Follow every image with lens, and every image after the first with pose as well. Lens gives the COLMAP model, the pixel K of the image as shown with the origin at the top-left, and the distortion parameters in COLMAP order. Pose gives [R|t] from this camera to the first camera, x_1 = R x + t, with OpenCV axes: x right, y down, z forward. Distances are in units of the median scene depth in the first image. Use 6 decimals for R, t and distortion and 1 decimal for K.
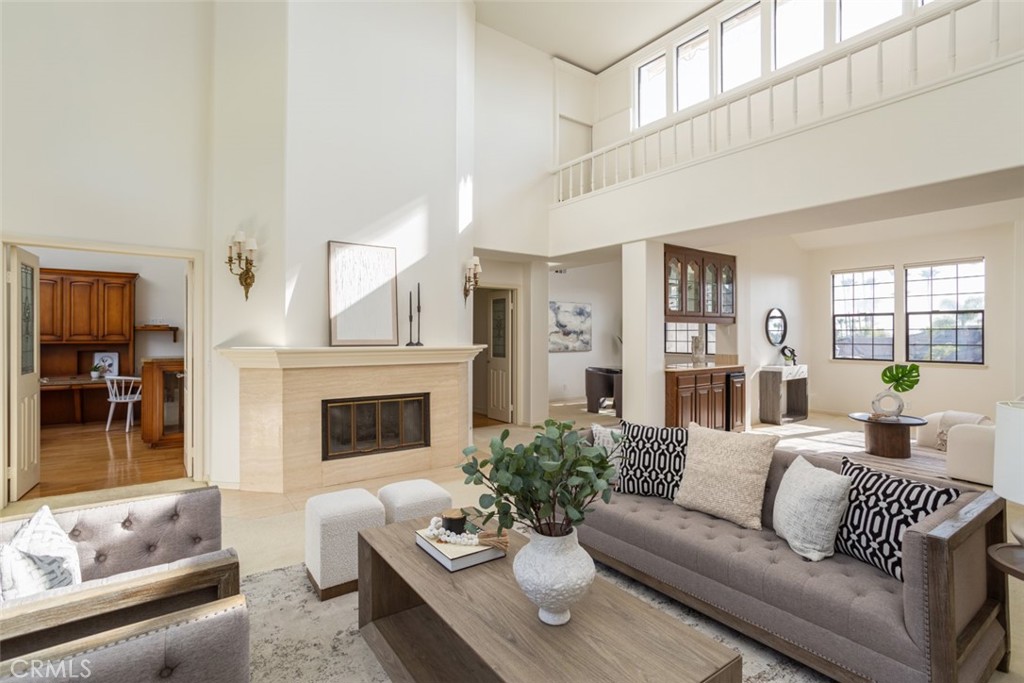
lens RADIAL K [[493.2, 0, 509.4], [0, 493.2, 327.2], [0, 0, 1]] dist [-0.000680, 0.001281]
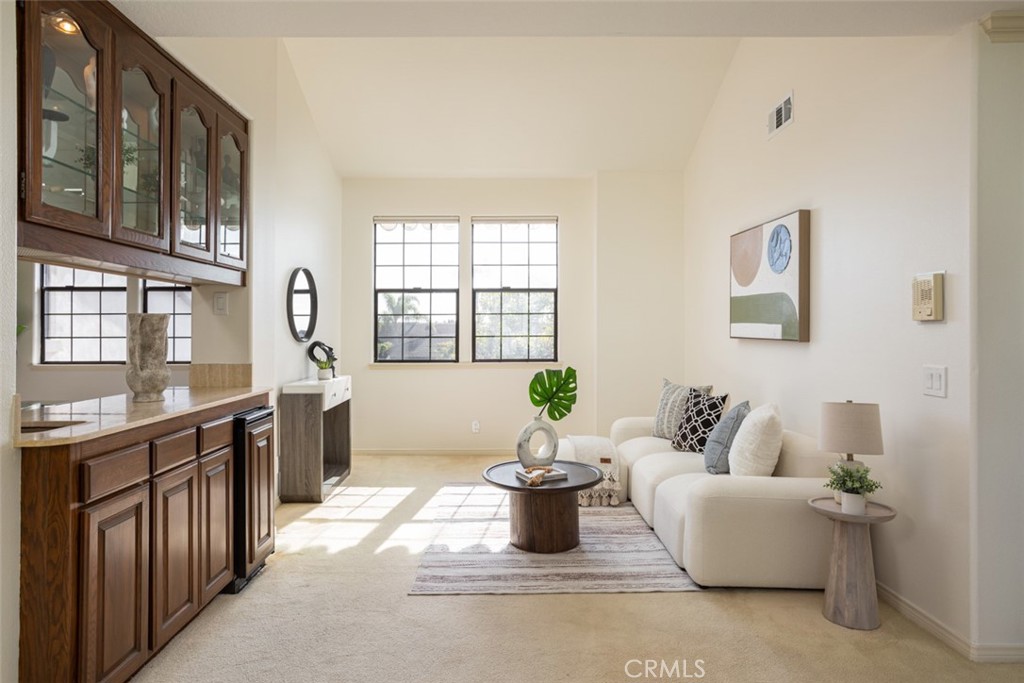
lens RADIAL K [[596.4, 0, 511.4], [0, 596.4, 331.9], [0, 0, 1]] dist [-0.005807, -0.000517]
pose [[0.568728, -0.003790, 0.822517, 0.183052], [-0.008093, 0.999915, 0.010204, 0.022766], [-0.822486, -0.012460, 0.568649, 0.548834]]
